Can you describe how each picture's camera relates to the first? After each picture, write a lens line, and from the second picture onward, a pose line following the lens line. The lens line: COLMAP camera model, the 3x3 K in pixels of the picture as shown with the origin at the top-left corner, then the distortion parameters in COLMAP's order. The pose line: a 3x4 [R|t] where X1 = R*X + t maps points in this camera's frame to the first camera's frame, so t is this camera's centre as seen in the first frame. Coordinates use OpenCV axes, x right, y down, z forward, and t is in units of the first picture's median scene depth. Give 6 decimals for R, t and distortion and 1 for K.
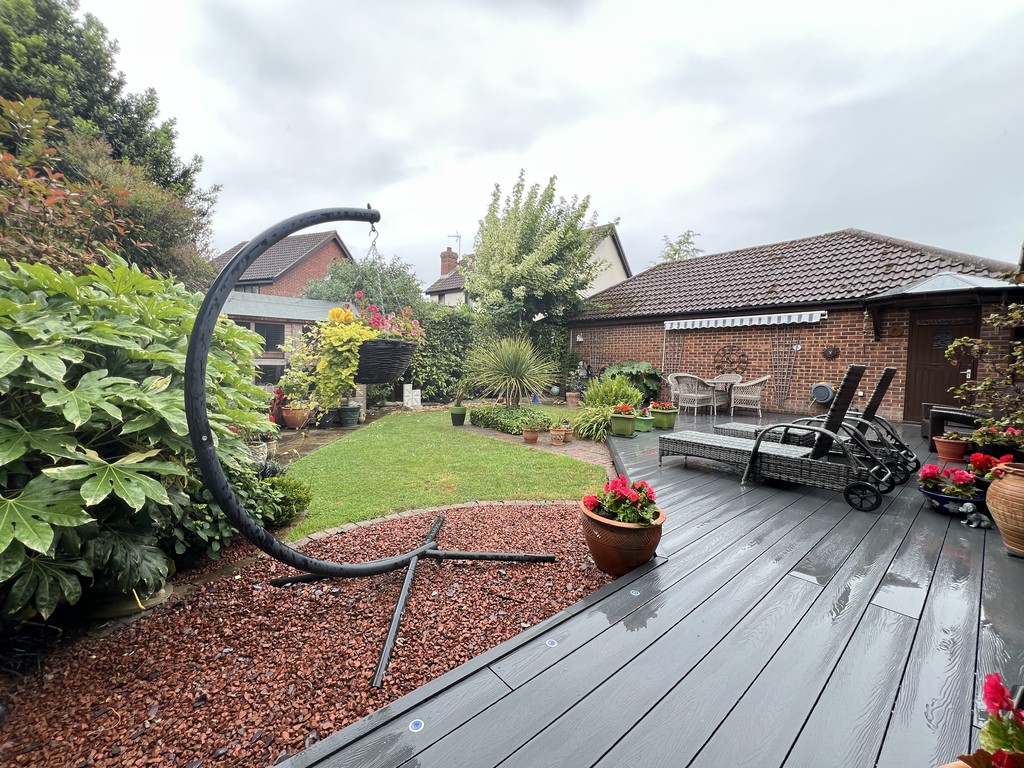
lens RADIAL K [[406.0, 0, 511.2], [0, 406.0, 384.2], [0, 0, 1]] dist [0.000976, 0.000014]
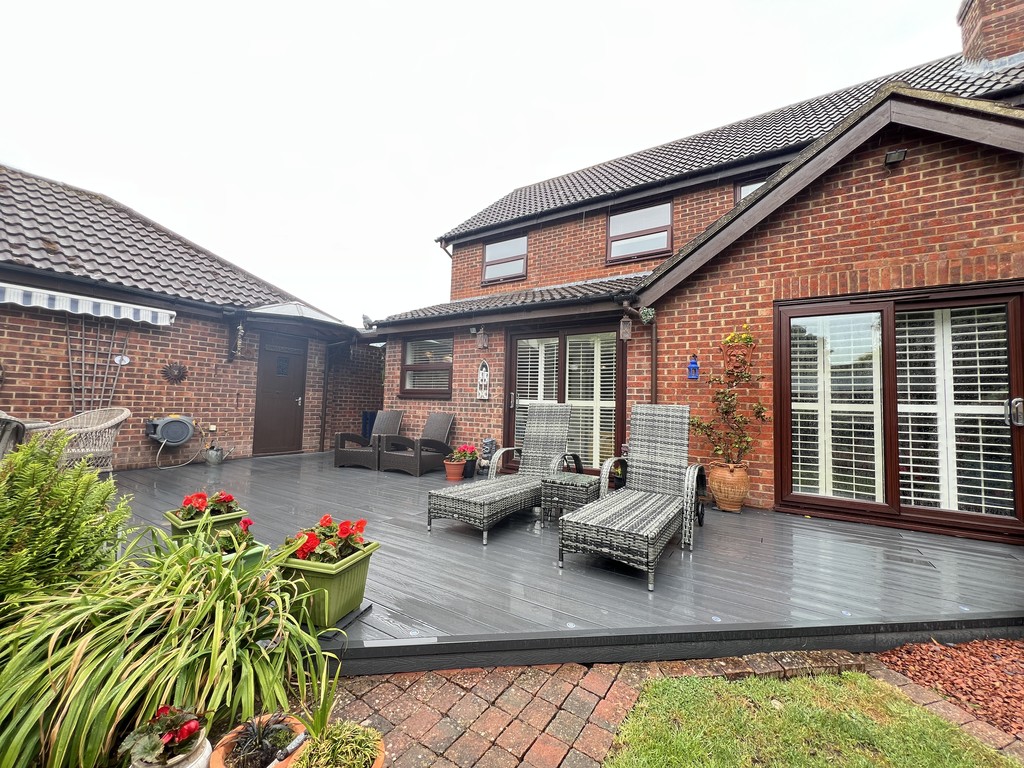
lens RADIAL K [[406.0, 0, 509.9], [0, 406.0, 381.3], [0, 0, 1]] dist [0.000976, 0.000014]
pose [[-0.283426, 0.032294, 0.958450, -0.050266], [0.020180, 0.999412, -0.027707, -0.031087], [-0.958782, 0.011489, -0.283911, 0.643649]]
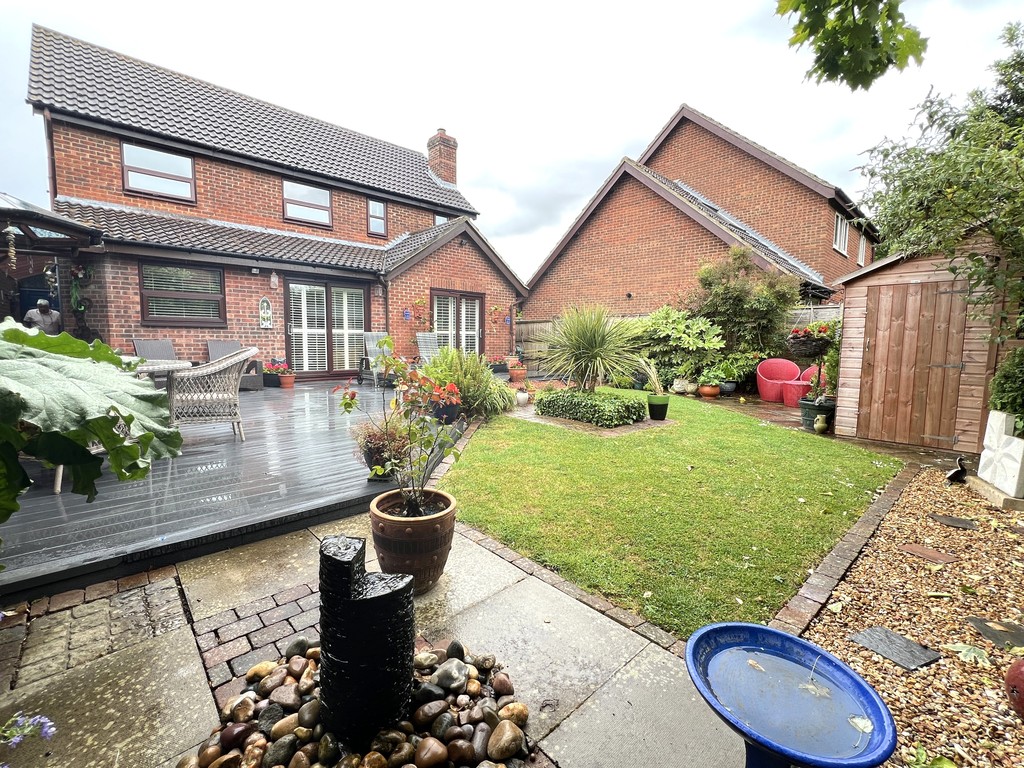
lens RADIAL K [[414.4, 0, 511.5], [0, 414.4, 379.8], [0, 0, 1]] dist [-0.000495, -0.000124]
pose [[-0.999474, -0.023063, -0.022799, 0.213229], [-0.026243, 0.988212, 0.150823, -0.075624], [0.019052, 0.151342, -0.988298, 1.841491]]
